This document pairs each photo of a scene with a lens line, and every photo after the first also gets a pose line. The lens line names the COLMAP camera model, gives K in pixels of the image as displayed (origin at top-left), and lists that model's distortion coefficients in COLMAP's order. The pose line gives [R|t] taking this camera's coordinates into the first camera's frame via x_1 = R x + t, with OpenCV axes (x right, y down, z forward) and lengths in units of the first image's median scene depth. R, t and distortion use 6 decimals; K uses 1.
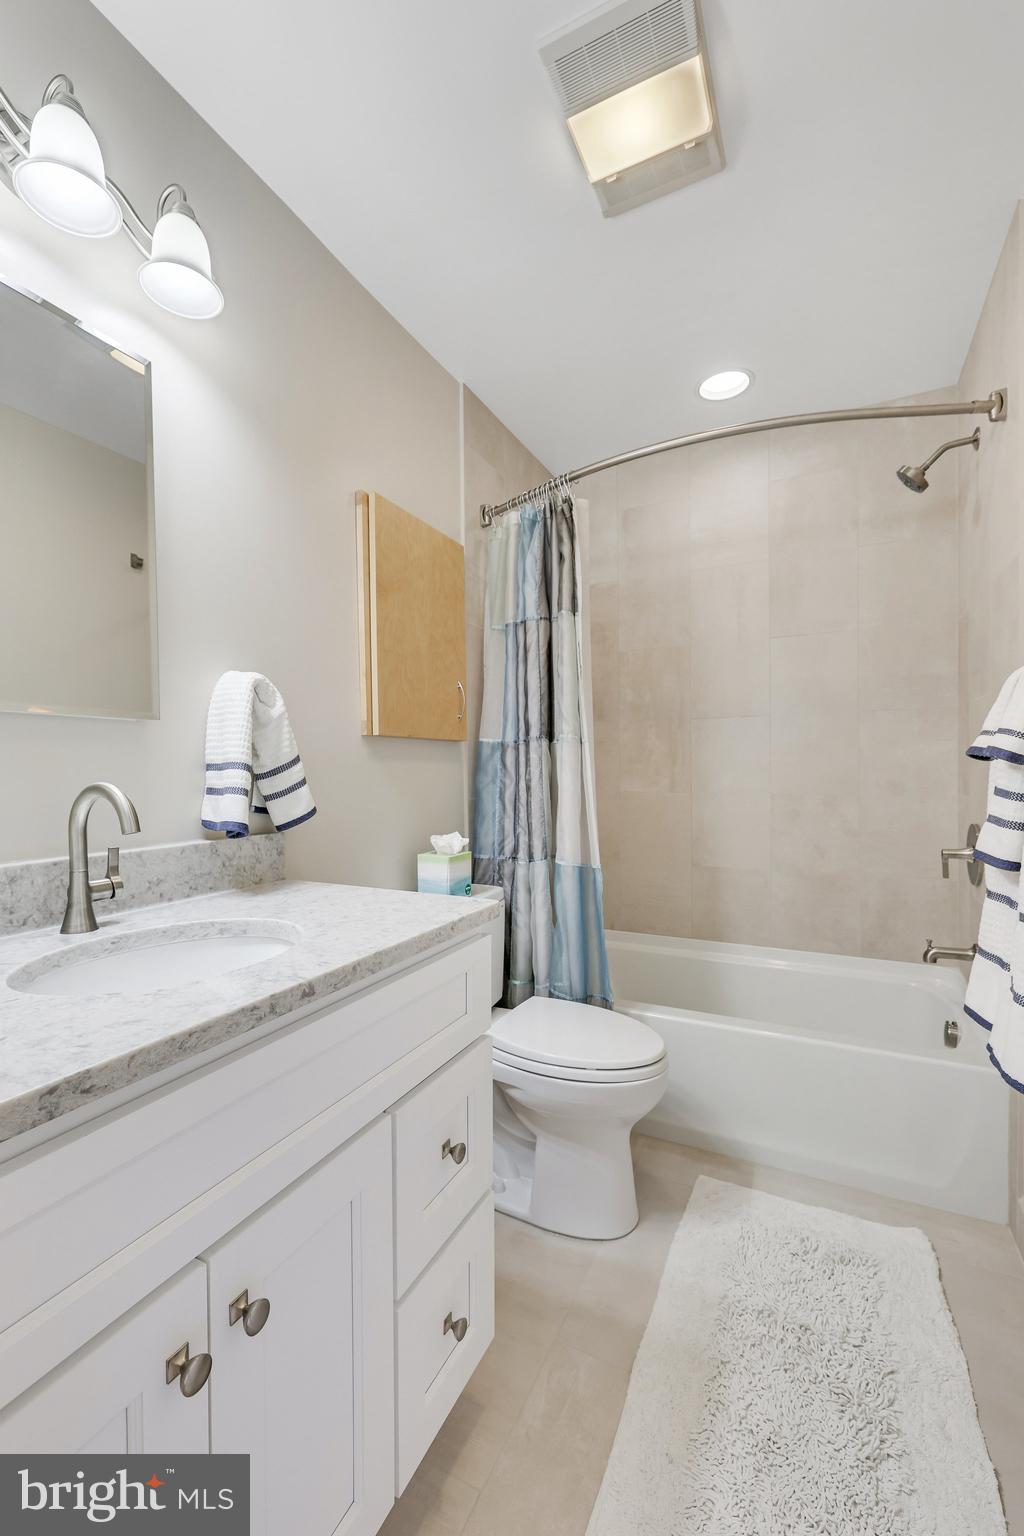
lens RADIAL K [[637.6, 0, 506.5], [0, 637.6, 771.2], [0, 0, 1]] dist [0.005340, 0.000739]
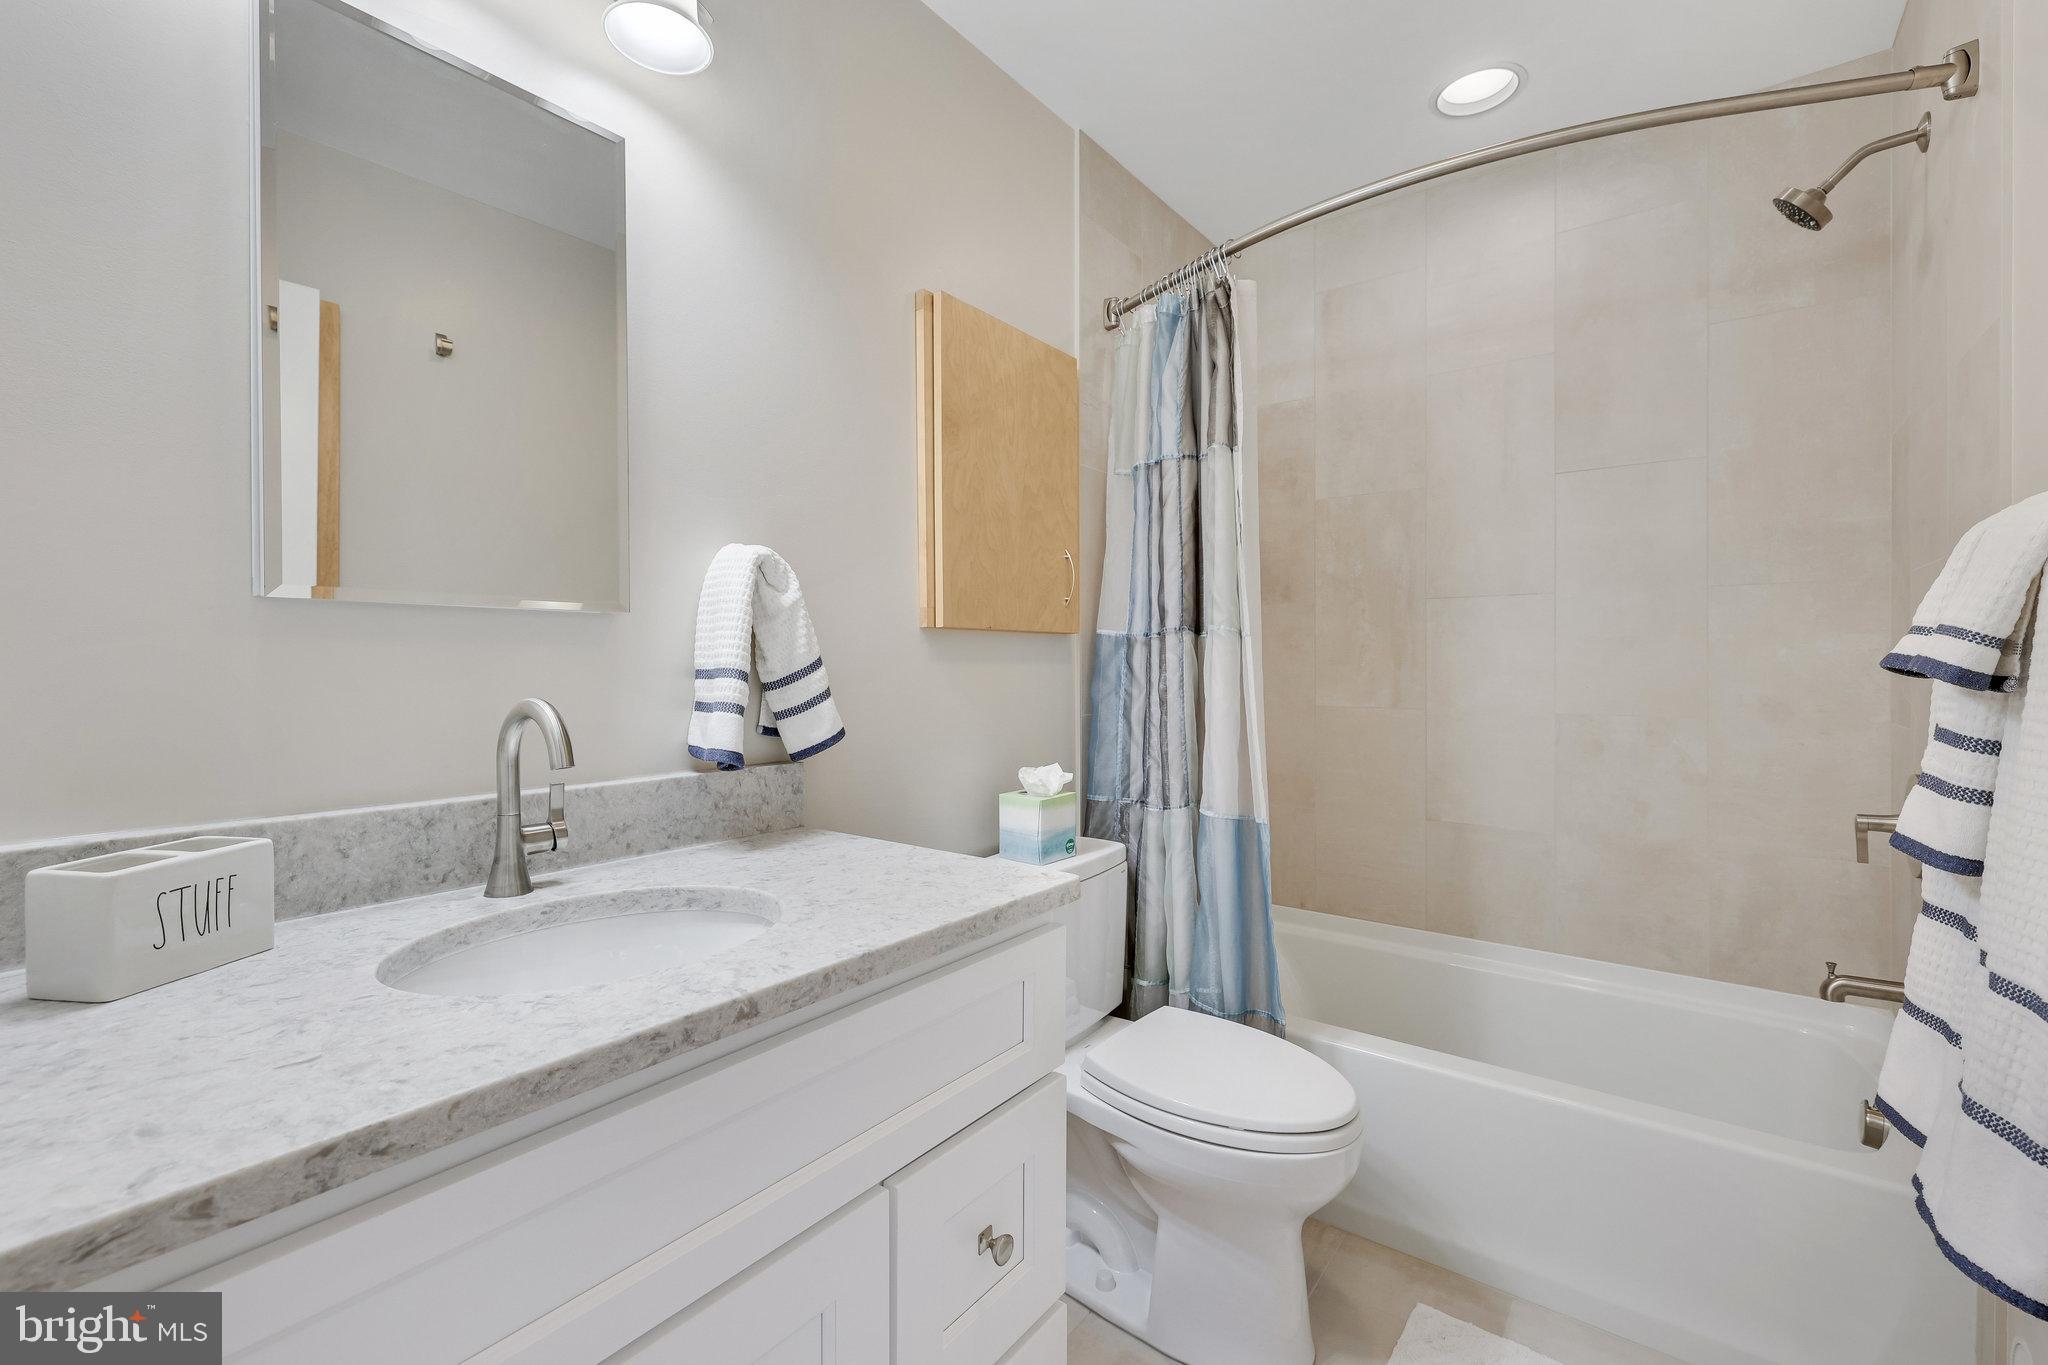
lens RADIAL K [[850.1, 0, 1067.5], [0, 850.1, 651.7], [0, 0, 1]] dist [0.005340, 0.000739]
pose [[0.983526, 0.008124, -0.180582, 0.105111], [-0.009252, 0.999943, -0.005405, -0.023958], [0.180527, 0.006986, 0.983545, 0.078128]]
